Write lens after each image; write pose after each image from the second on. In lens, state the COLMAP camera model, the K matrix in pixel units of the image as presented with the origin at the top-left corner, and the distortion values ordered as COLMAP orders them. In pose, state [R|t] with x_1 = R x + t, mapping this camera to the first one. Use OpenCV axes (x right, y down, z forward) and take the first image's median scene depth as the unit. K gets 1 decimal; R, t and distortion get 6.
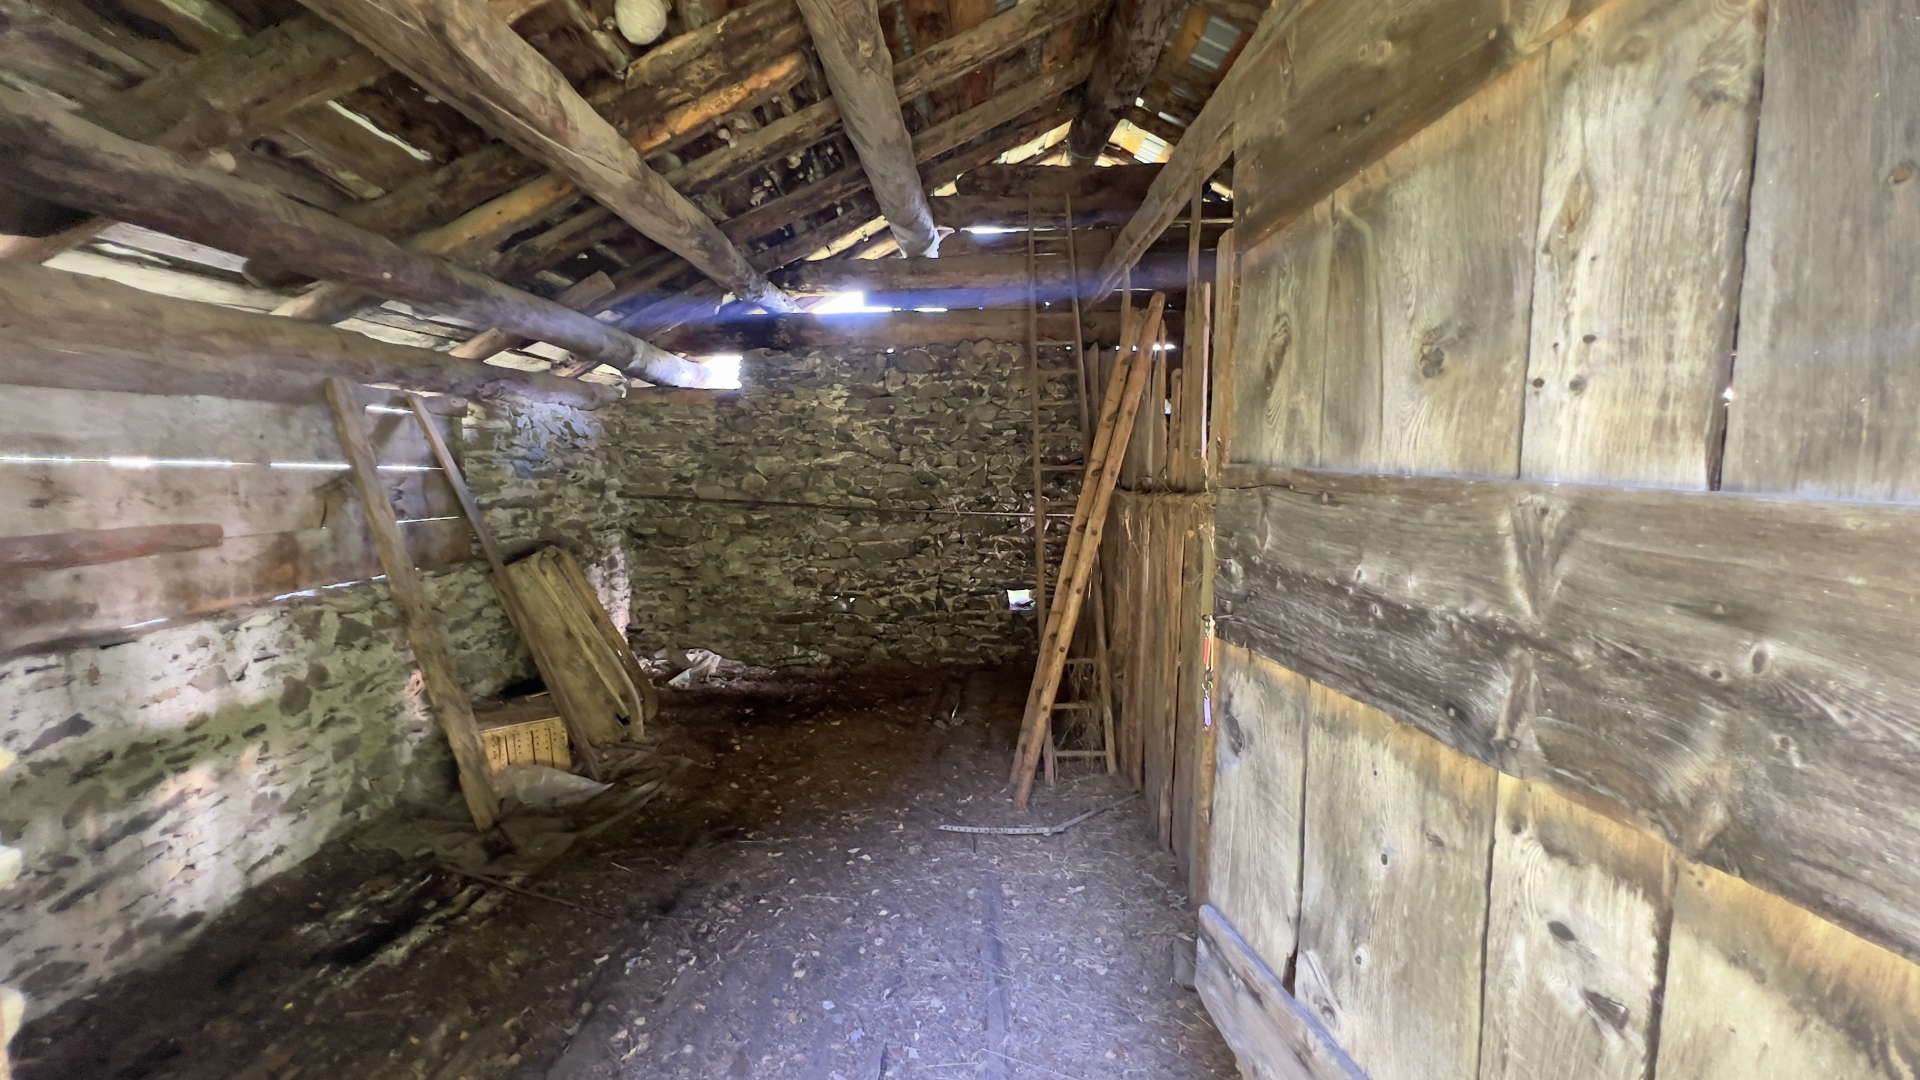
lens RADIAL K [[764.2, 0, 967.0], [0, 764.2, 536.3], [0, 0, 1]] dist [-0.003514, 0.001437]
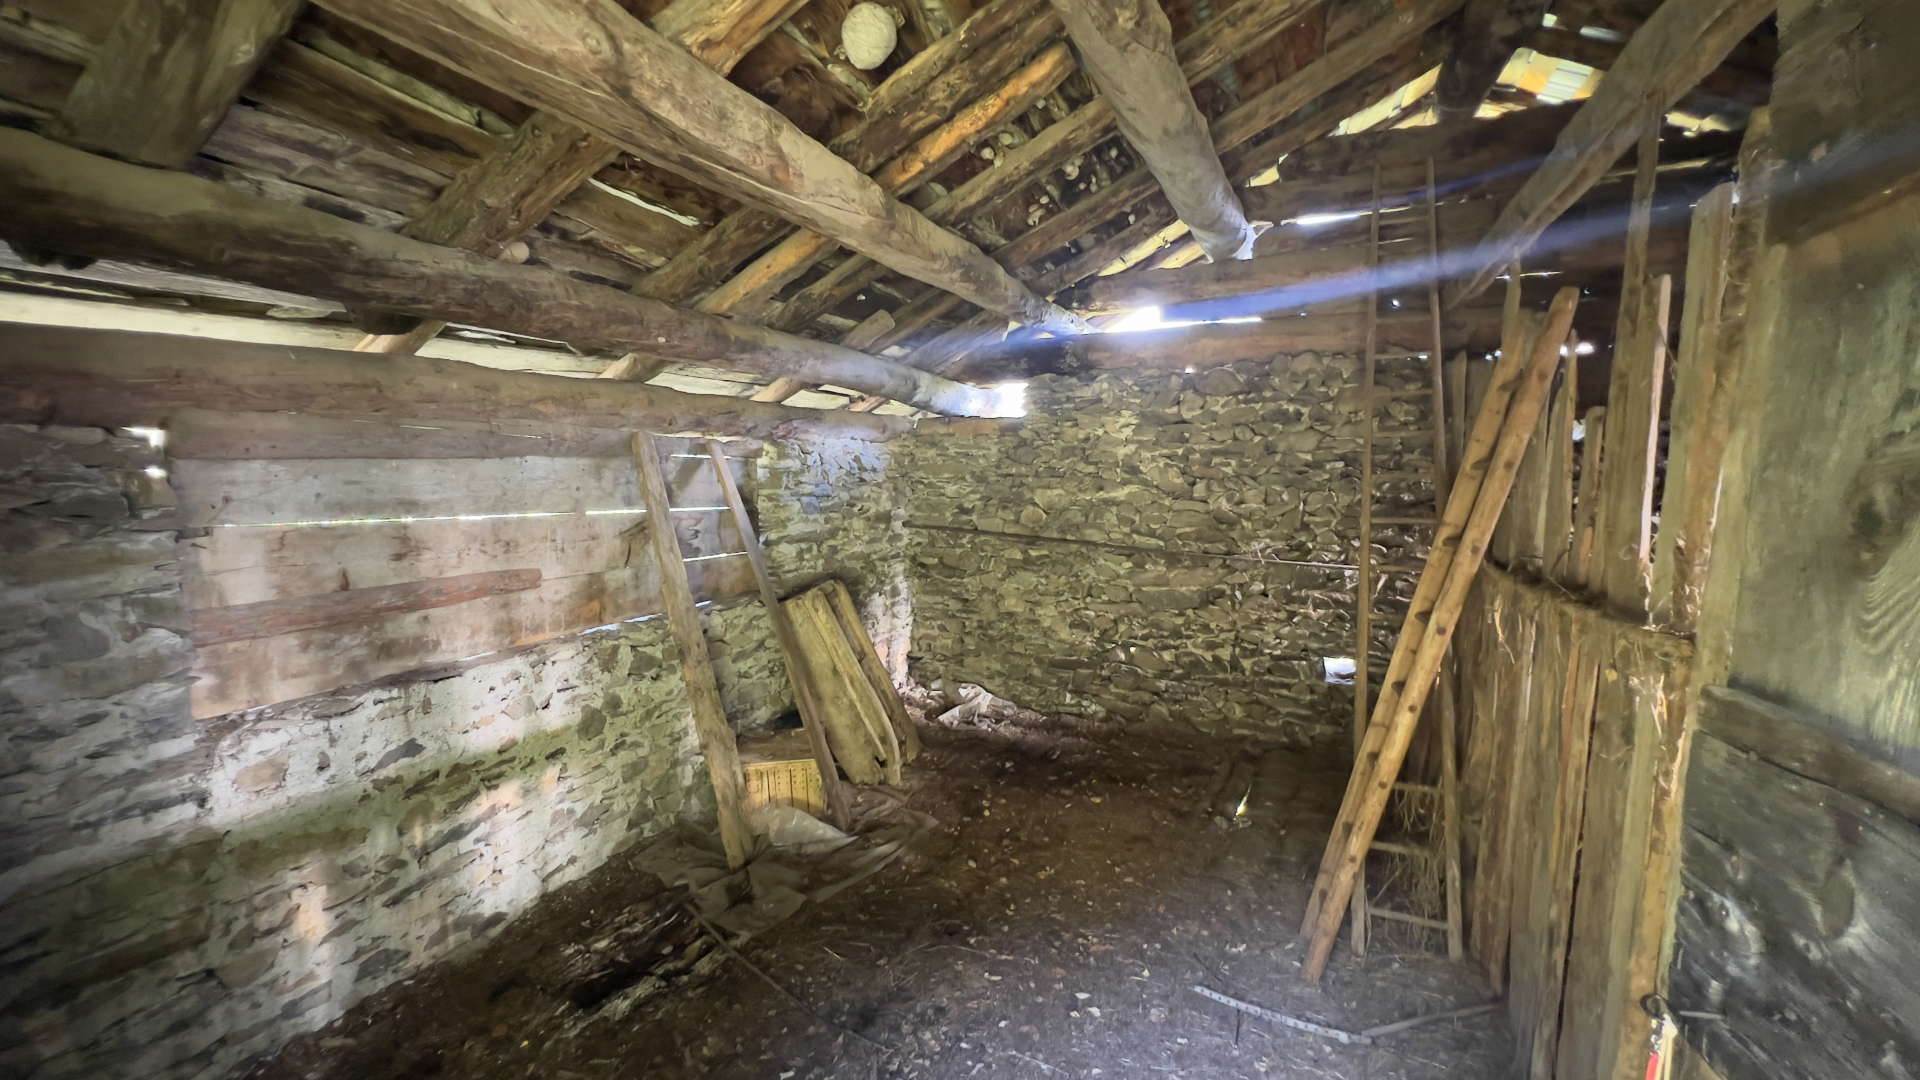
lens RADIAL K [[764.2, 0, 967.0], [0, 764.2, 536.3], [0, 0, 1]] dist [-0.003514, 0.001437]
pose [[0.915768, 0.044104, -0.399278, 0.037773], [-0.045883, 0.998934, 0.005106, -0.070038], [0.399078, 0.013644, 0.916815, 0.151383]]
